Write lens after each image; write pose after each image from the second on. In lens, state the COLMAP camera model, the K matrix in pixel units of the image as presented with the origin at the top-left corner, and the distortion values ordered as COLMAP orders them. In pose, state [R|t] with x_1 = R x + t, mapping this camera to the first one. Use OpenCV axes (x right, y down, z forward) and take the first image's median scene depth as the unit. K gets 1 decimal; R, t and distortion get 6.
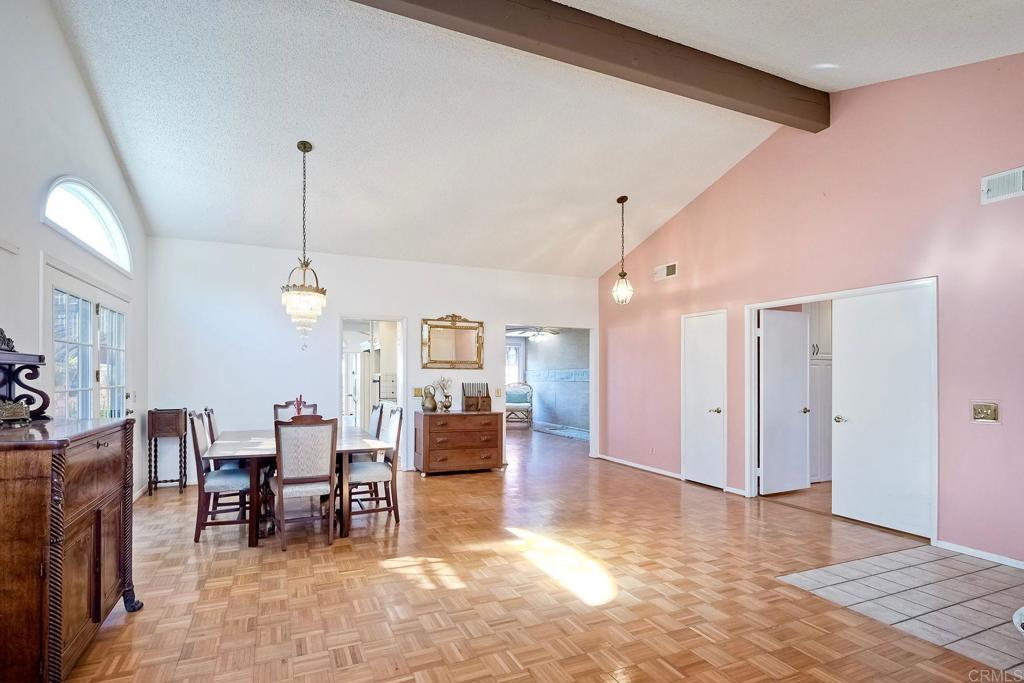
lens RADIAL K [[475.5, 0, 480.4], [0, 475.5, 373.5], [0, 0, 1]] dist [0.002166, 0.000069]
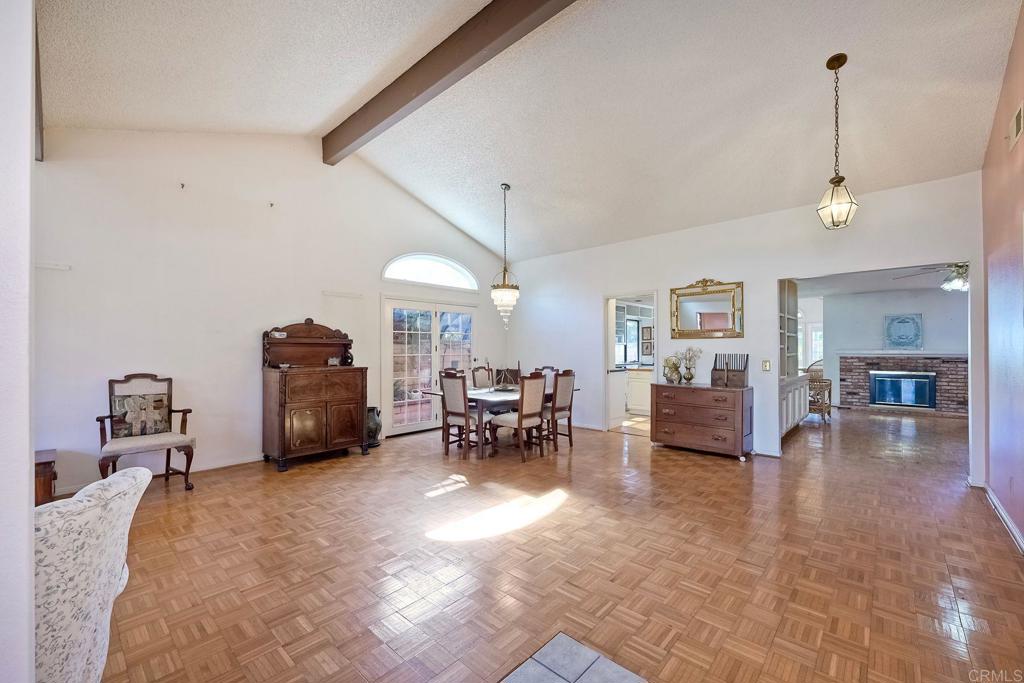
lens RADIAL K [[416.5, 0, 490.2], [0, 416.5, 350.7], [0, 0, 1]] dist [-0.000299, 0.000076]
pose [[0.385732, -0.002889, -0.922606, 0.538482], [0.011840, 0.999928, 0.001819, 0.007394], [0.922535, -0.011625, 0.385739, 0.318254]]
